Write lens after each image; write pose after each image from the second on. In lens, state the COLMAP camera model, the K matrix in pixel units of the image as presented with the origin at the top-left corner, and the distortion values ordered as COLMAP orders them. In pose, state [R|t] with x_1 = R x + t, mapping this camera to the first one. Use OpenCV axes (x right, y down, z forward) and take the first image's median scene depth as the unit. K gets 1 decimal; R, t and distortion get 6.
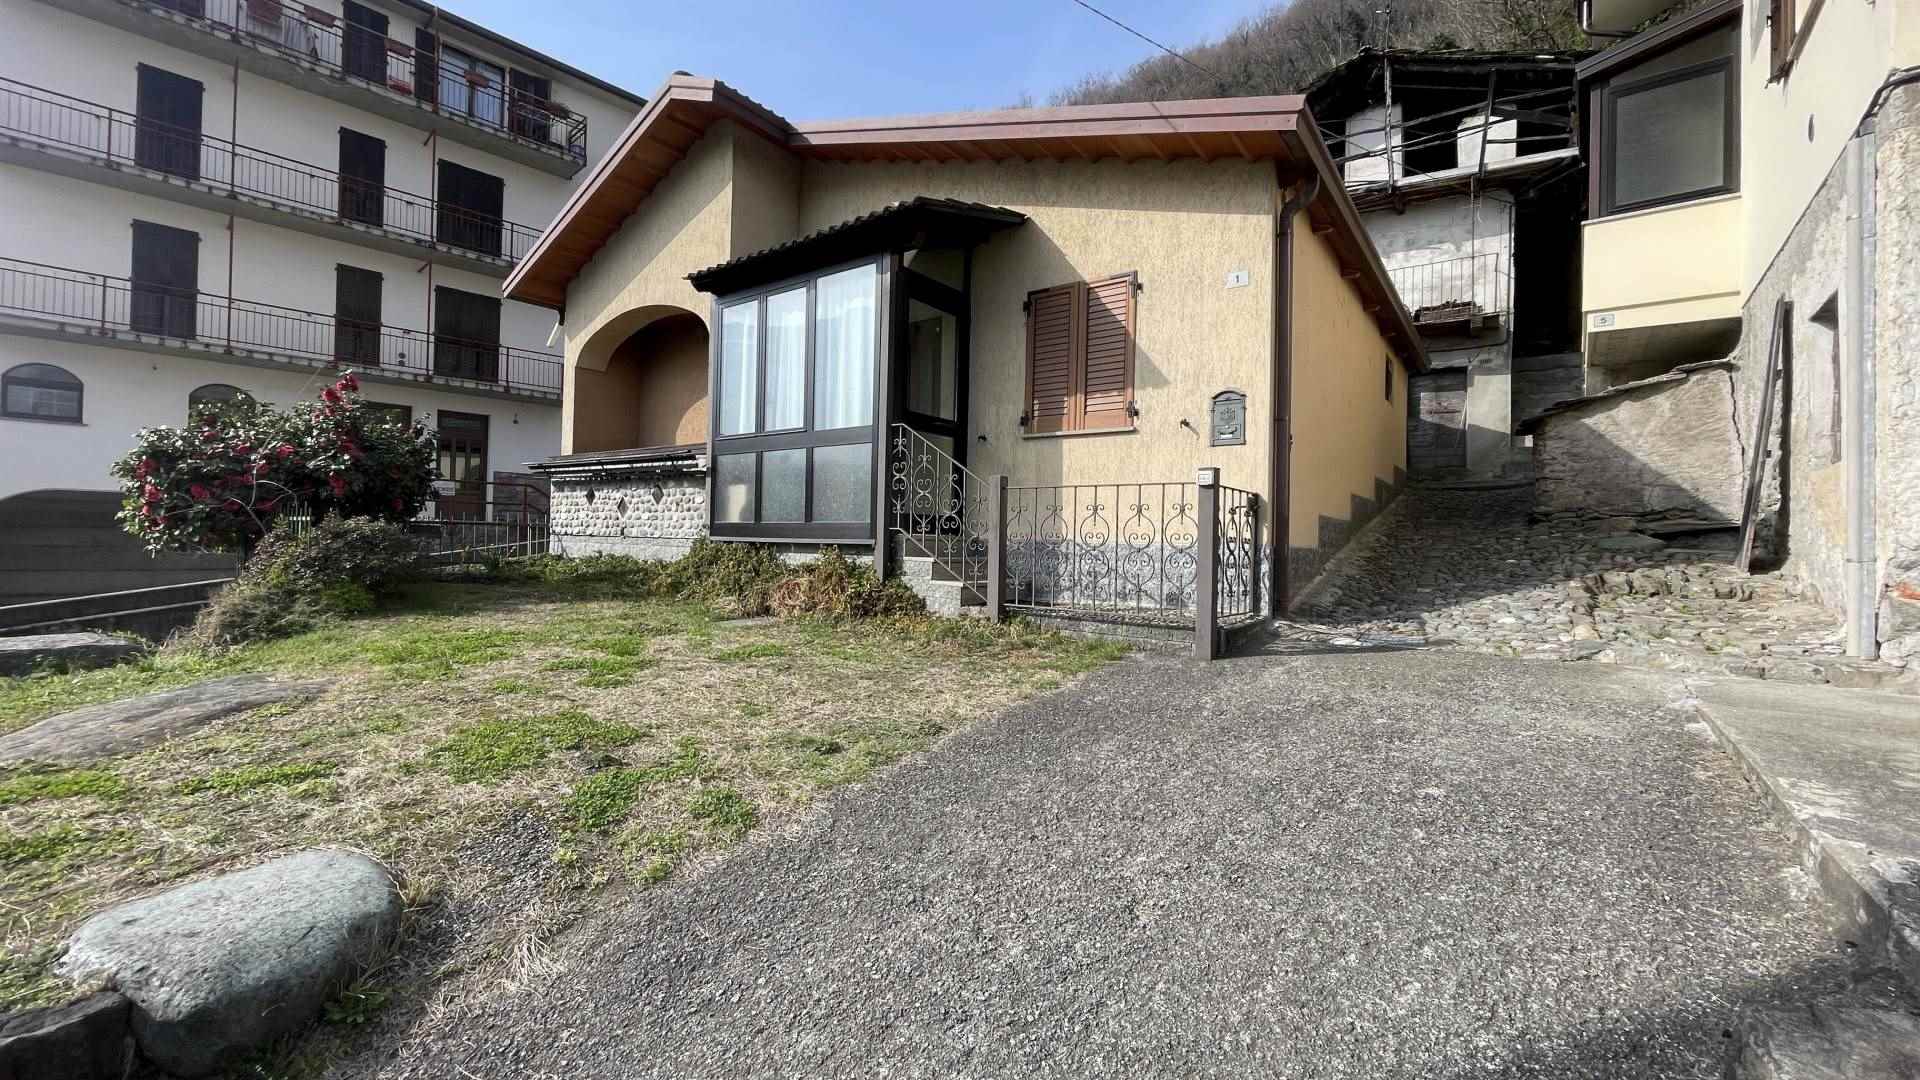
lens RADIAL K [[775.5, 0, 958.8], [0, 775.5, 537.5], [0, 0, 1]] dist [-0.005019, 0.000821]
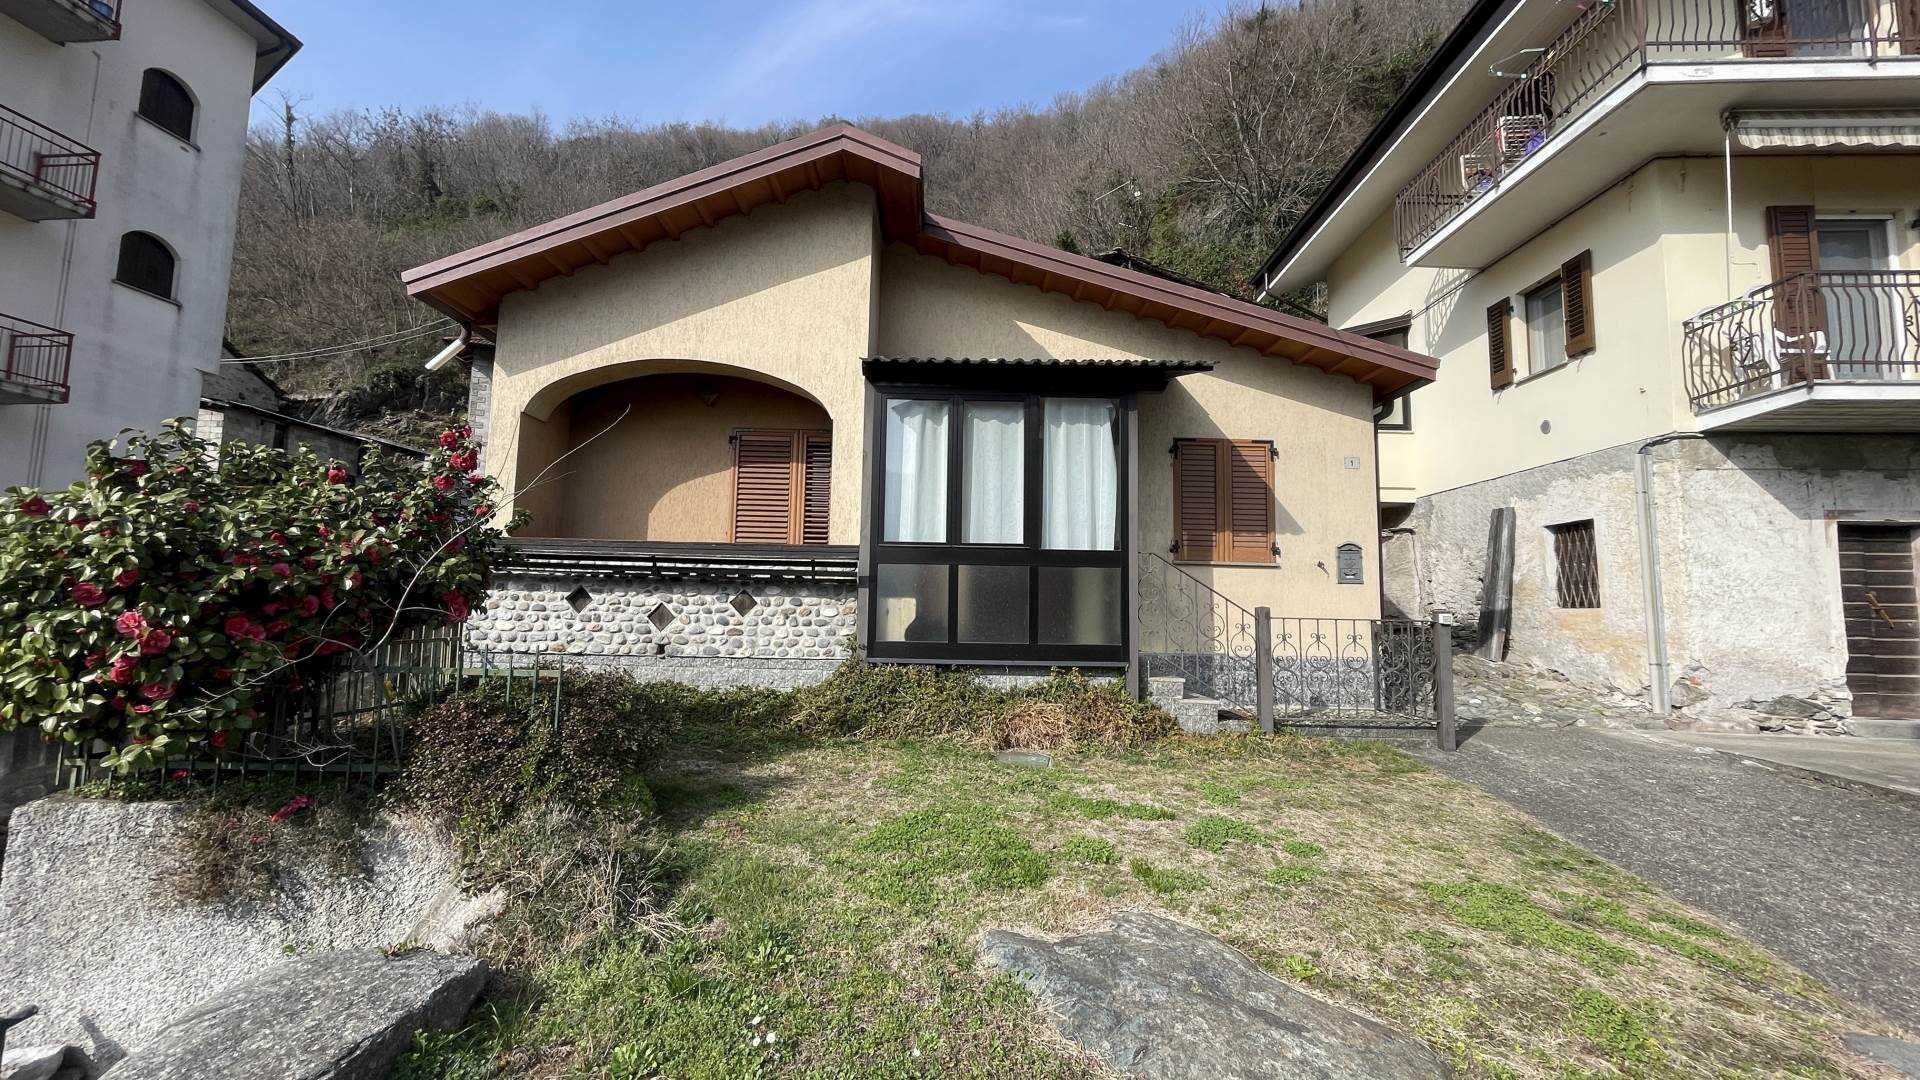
lens RADIAL K [[775.5, 0, 960.9], [0, 775.5, 534.8], [0, 0, 1]] dist [-0.005019, 0.000821]
pose [[0.789517, 0.053417, 0.611399, -0.817823], [-0.005575, 0.996788, -0.079889, -0.073382], [-0.613703, 0.059666, 0.787279, 0.274893]]
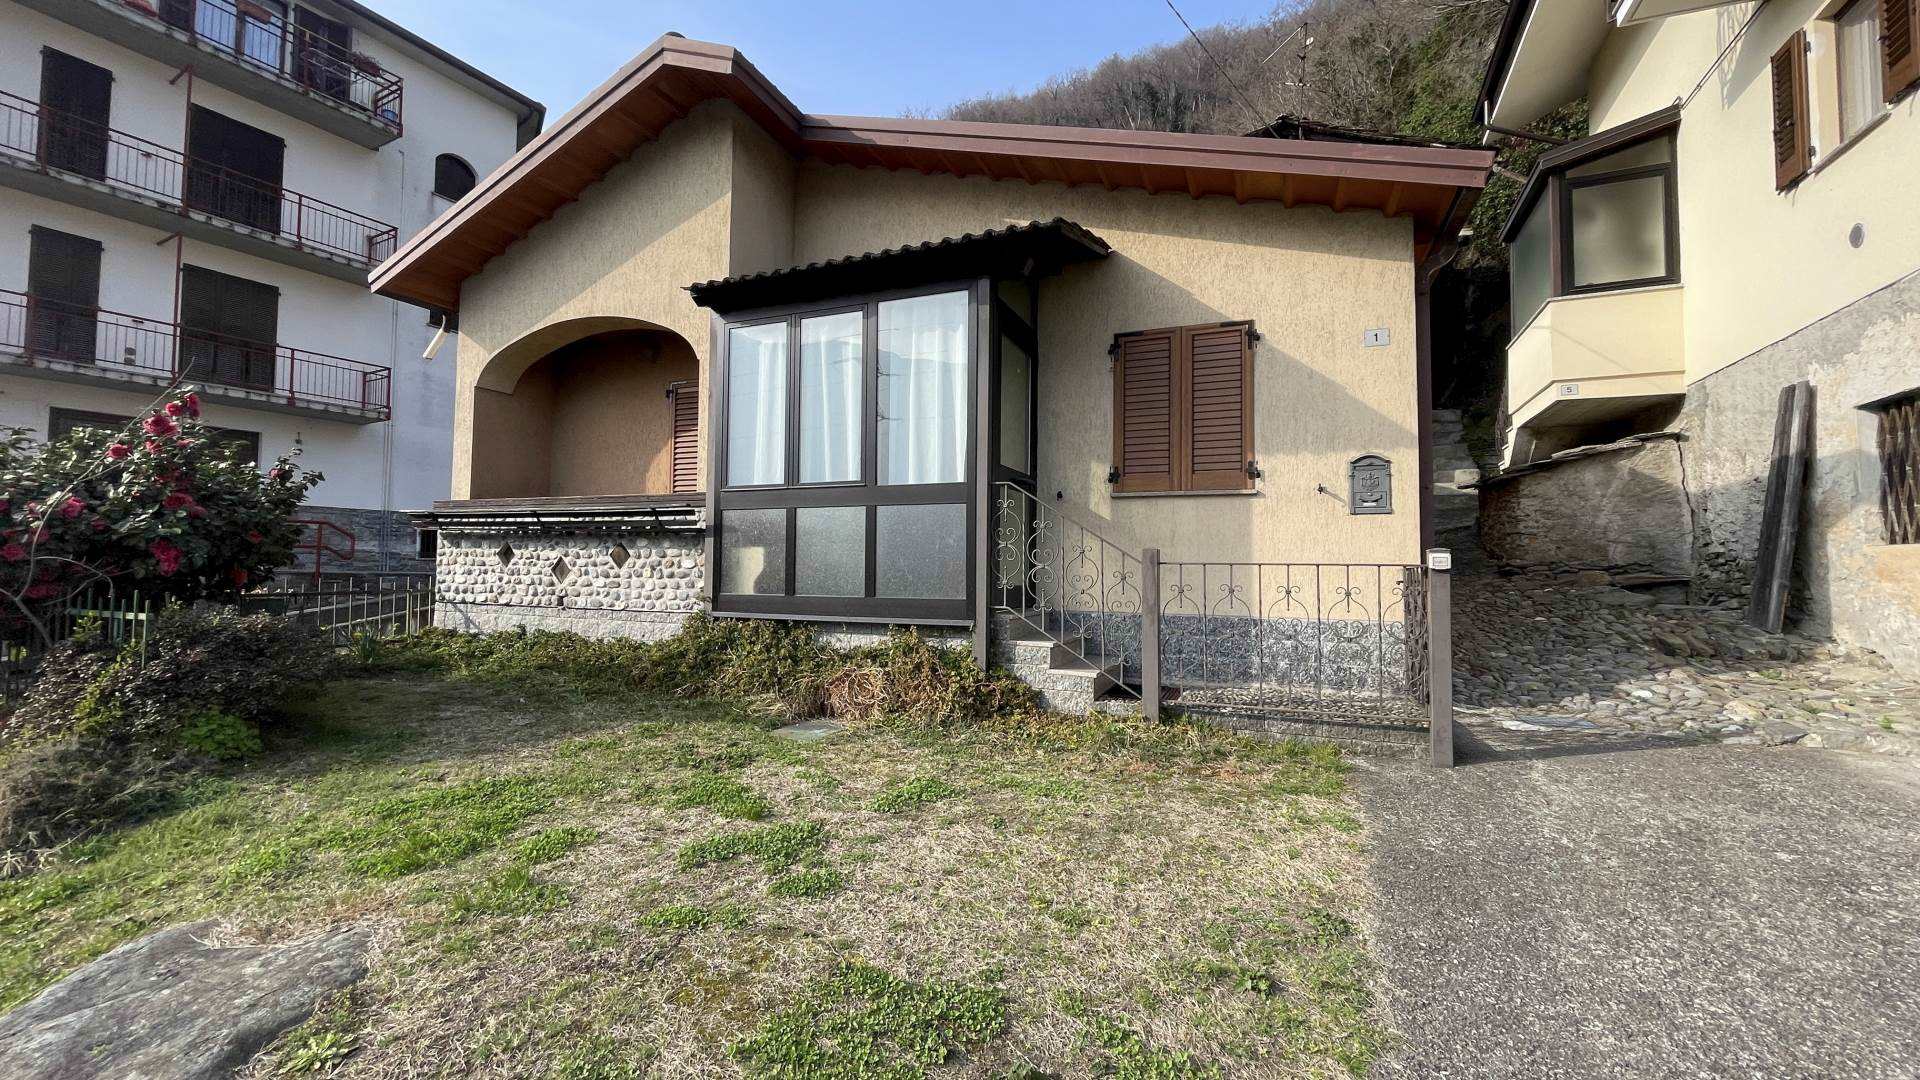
lens RADIAL K [[775.5, 0, 961.5], [0, 775.5, 537.5], [0, 0, 1]] dist [-0.005019, 0.000821]
pose [[0.969622, -0.003439, 0.244582, -0.285116], [0.010605, 0.999552, -0.027991, -0.055774], [-0.244377, 0.029735, 0.969224, 0.174176]]
